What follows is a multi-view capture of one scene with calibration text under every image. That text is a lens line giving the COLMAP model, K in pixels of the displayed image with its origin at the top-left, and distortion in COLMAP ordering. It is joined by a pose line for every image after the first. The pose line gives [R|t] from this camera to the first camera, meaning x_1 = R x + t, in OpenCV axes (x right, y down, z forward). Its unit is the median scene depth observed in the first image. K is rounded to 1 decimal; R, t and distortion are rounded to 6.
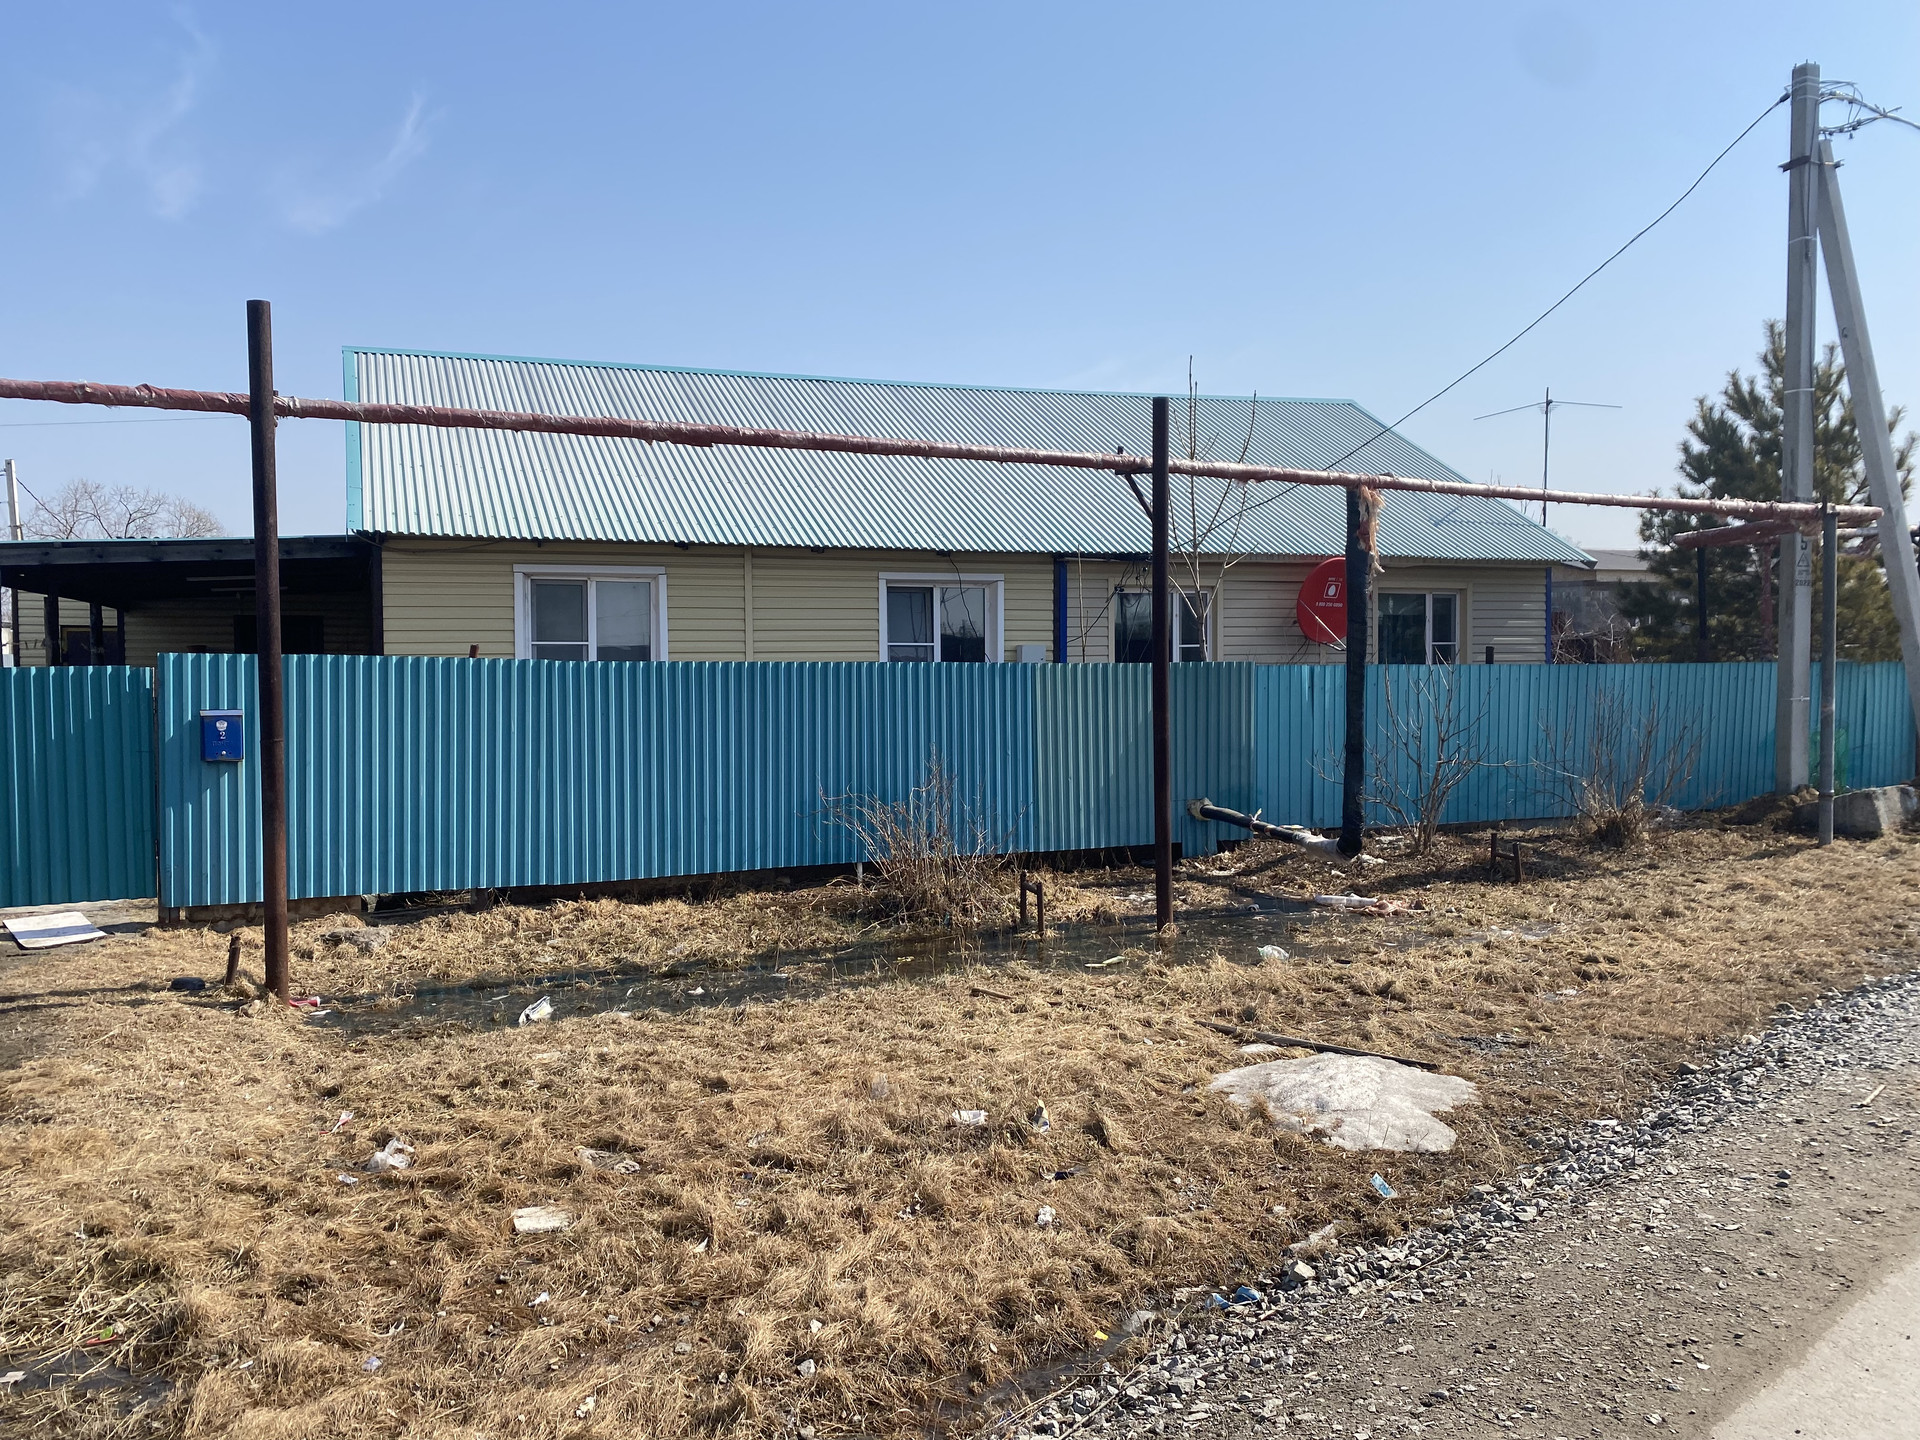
lens RADIAL K [[1467.5, 0, 987.0], [0, 1467.5, 701.5], [0, 0, 1]] dist [0.065668, -0.068244]
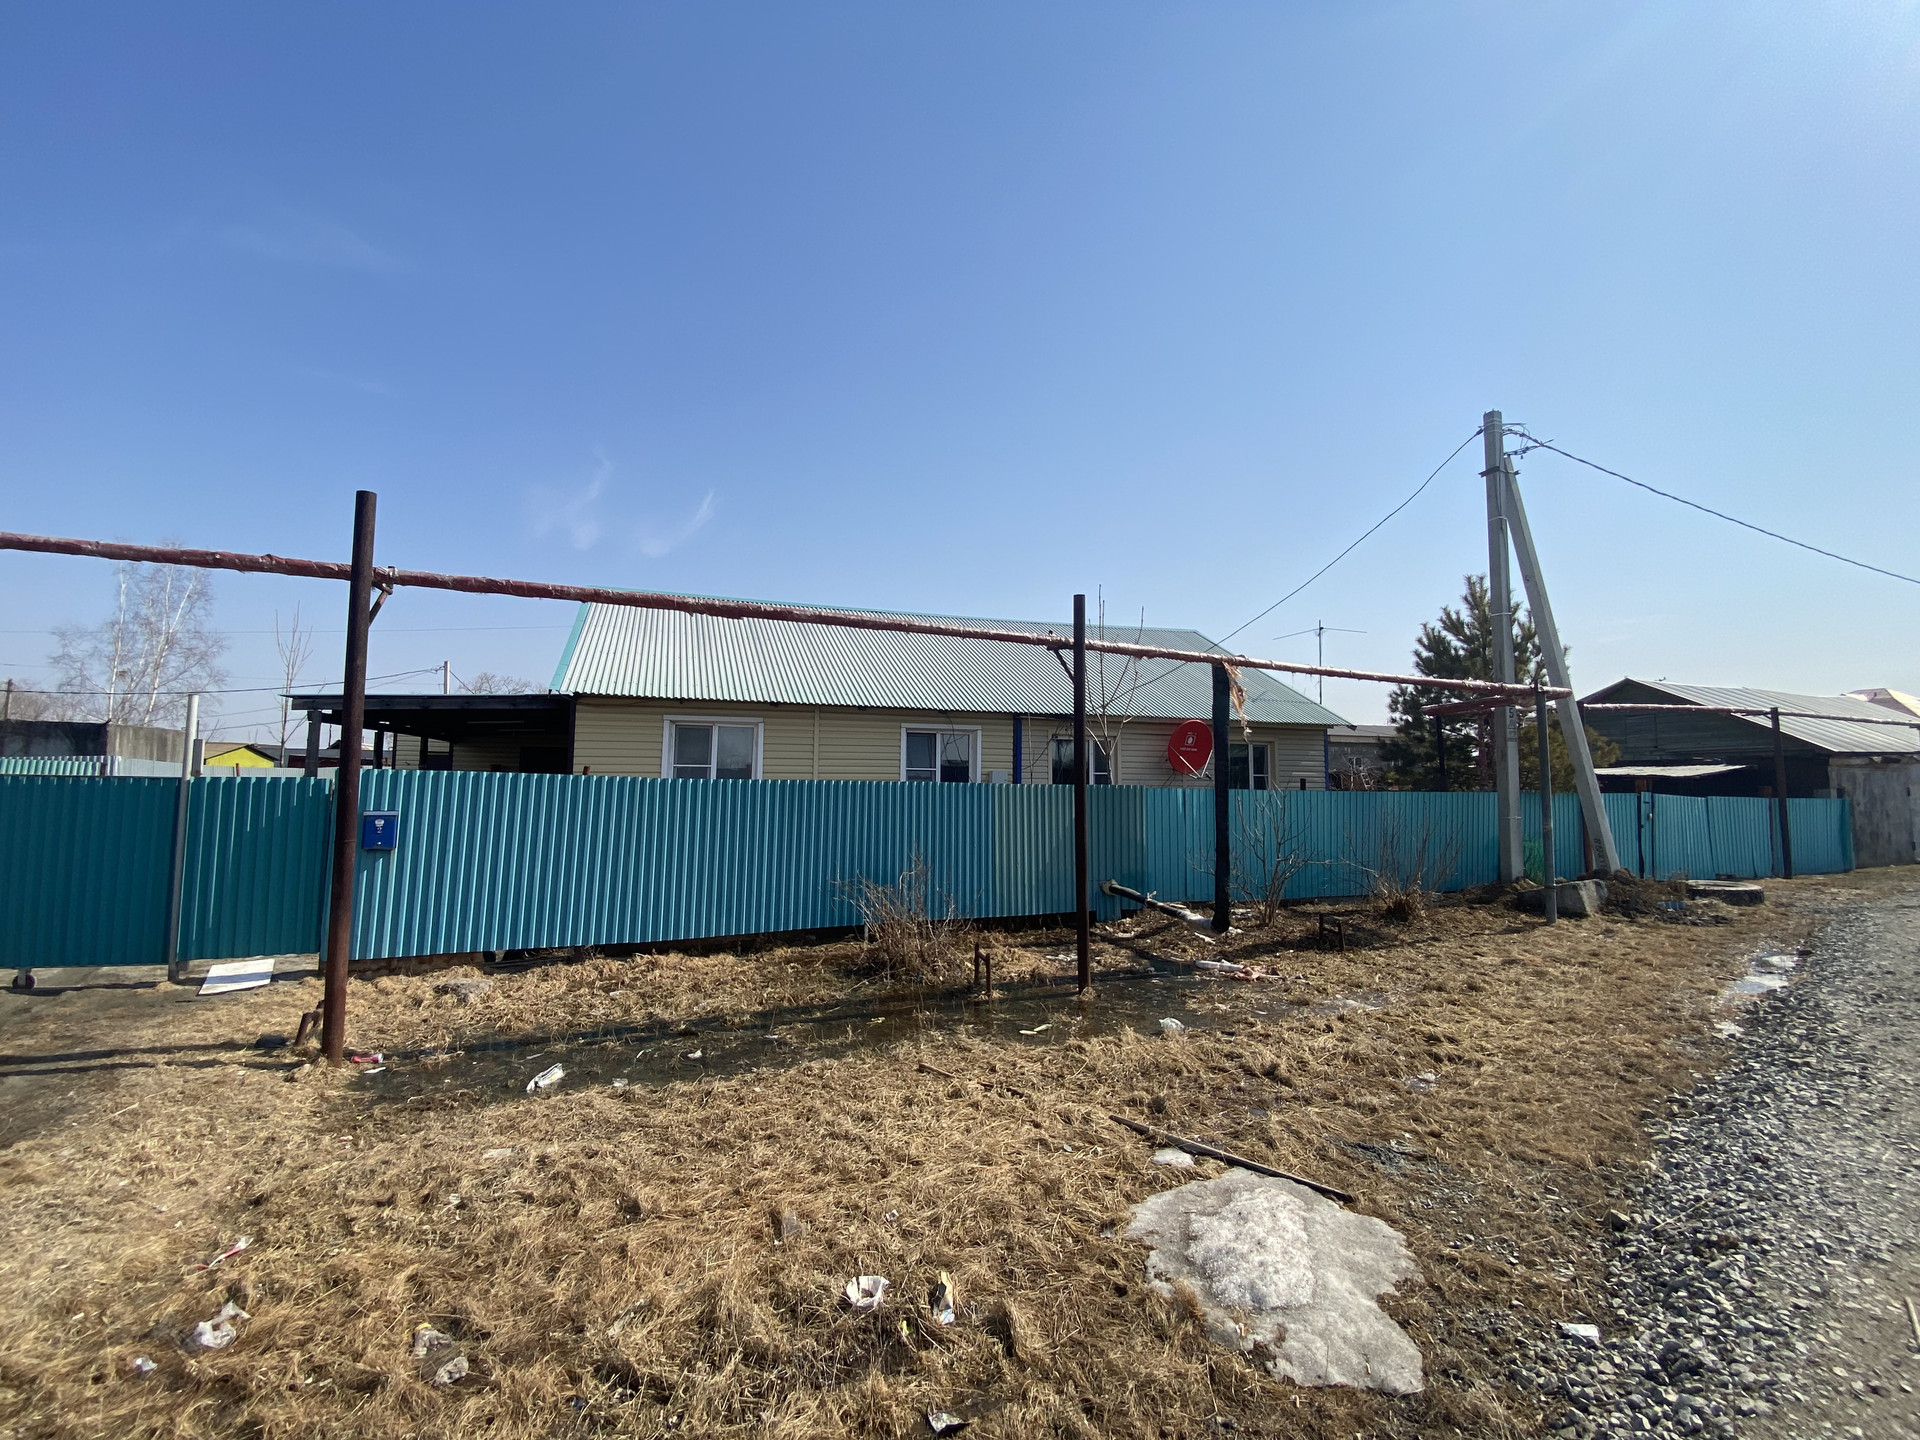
lens RADIAL K [[779.6, 0, 965.3], [0, 779.6, 717.1], [0, 0, 1]] dist [0.007712, -0.012692]
pose [[0.999328, 0.013927, -0.033908, 0.033157], [-0.017467, 0.994166, -0.106434, -0.011303], [0.032228, 0.106955, 0.993741, 0.264116]]
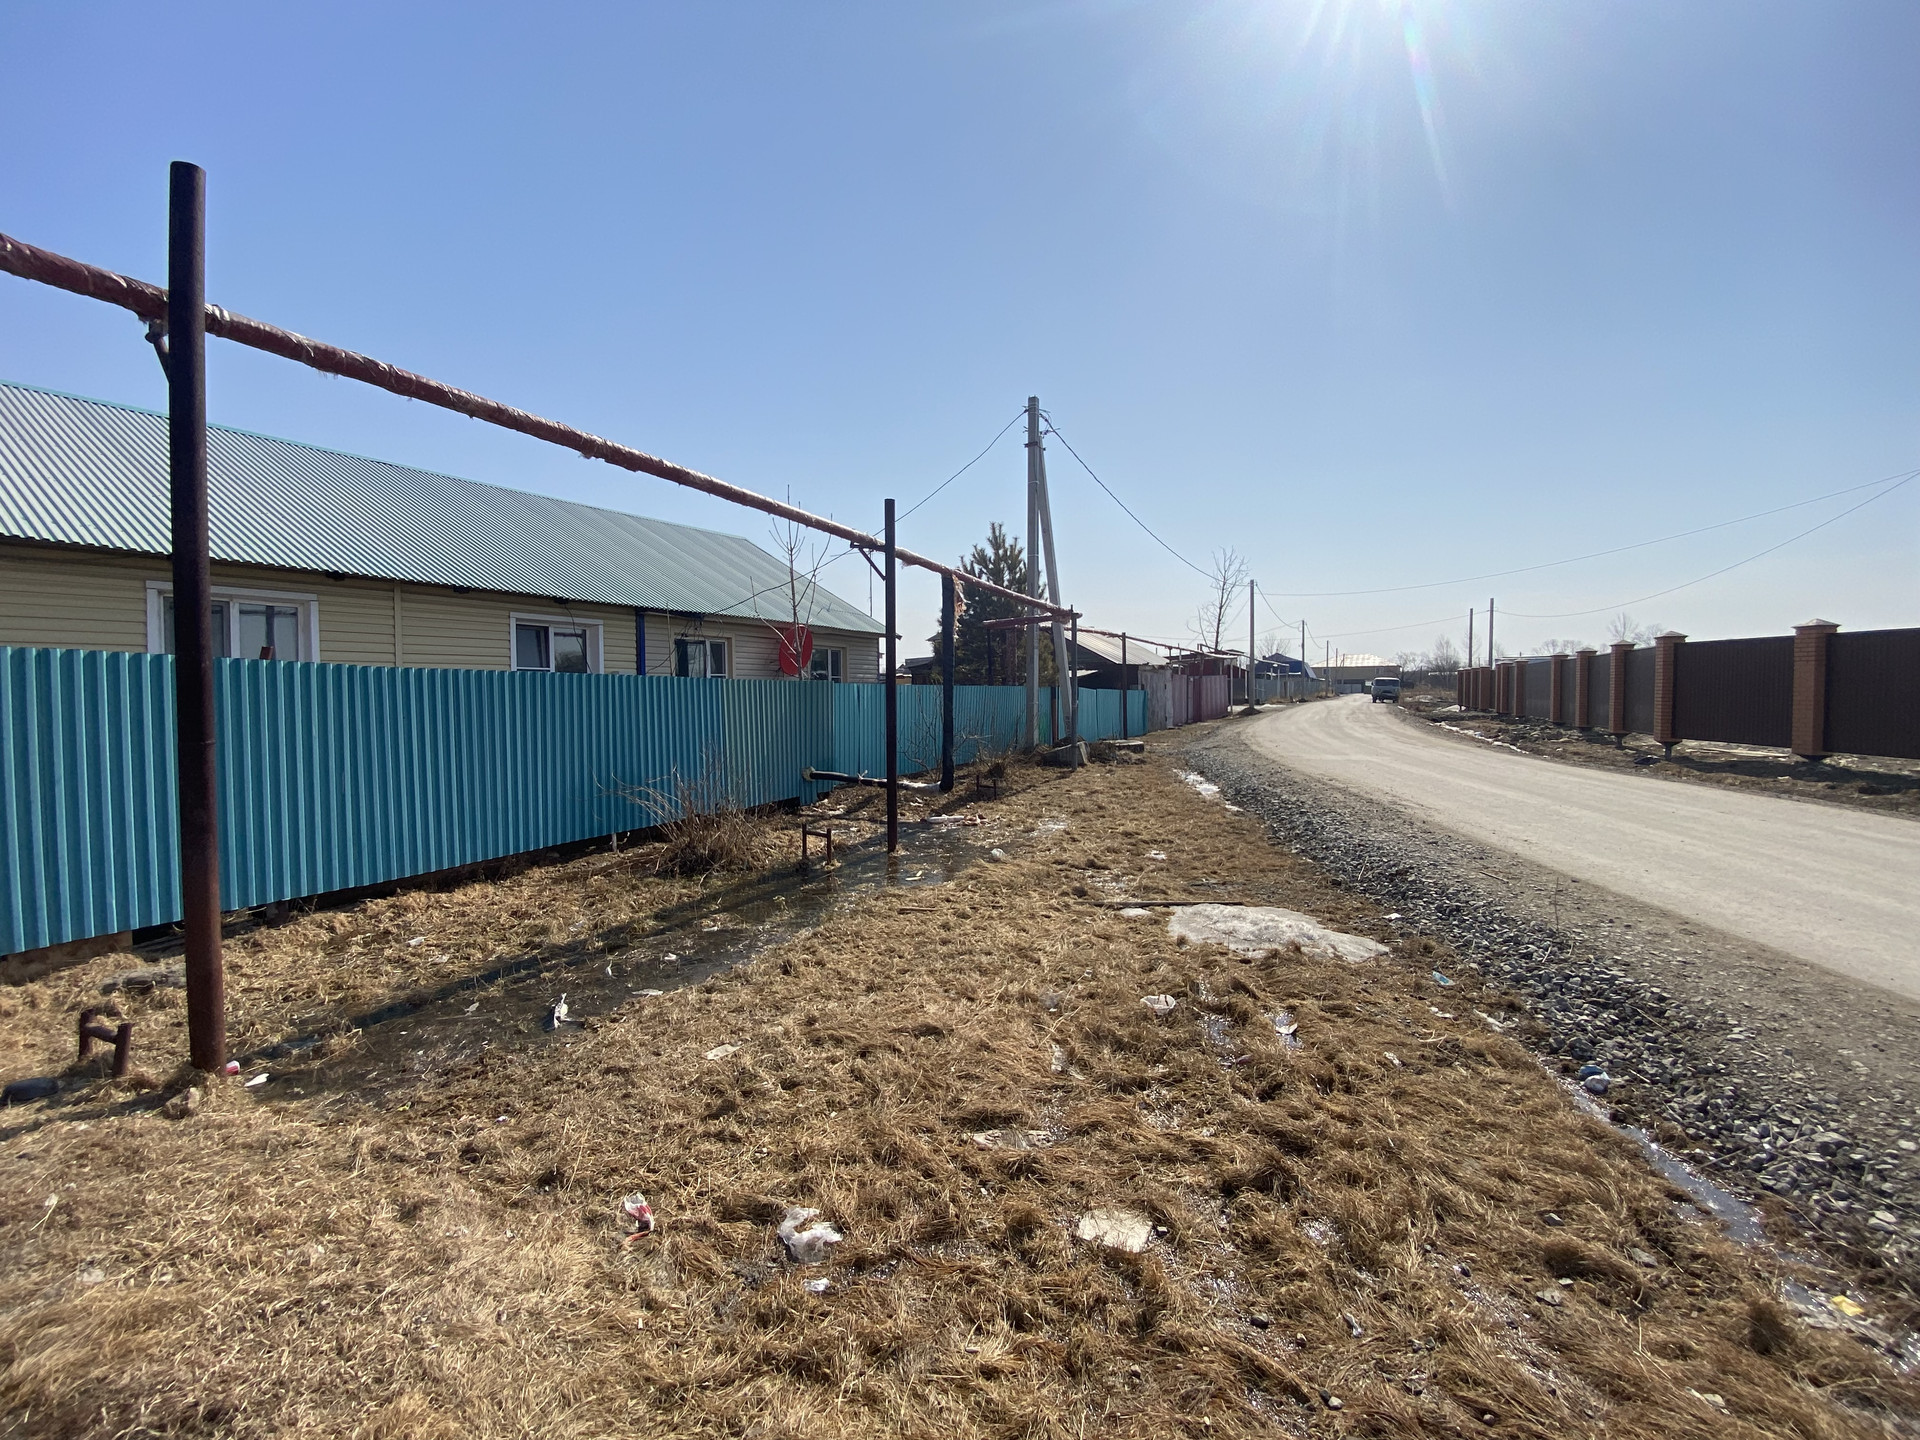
lens RADIAL K [[779.6, 0, 960.0], [0, 779.6, 708.7], [0, 0, 1]] dist [0.007712, -0.012692]
pose [[0.767683, -0.013808, 0.640681, -0.311981], [0.020928, 0.999775, -0.003529, 0.012500], [-0.640488, 0.016118, 0.767799, 0.314769]]
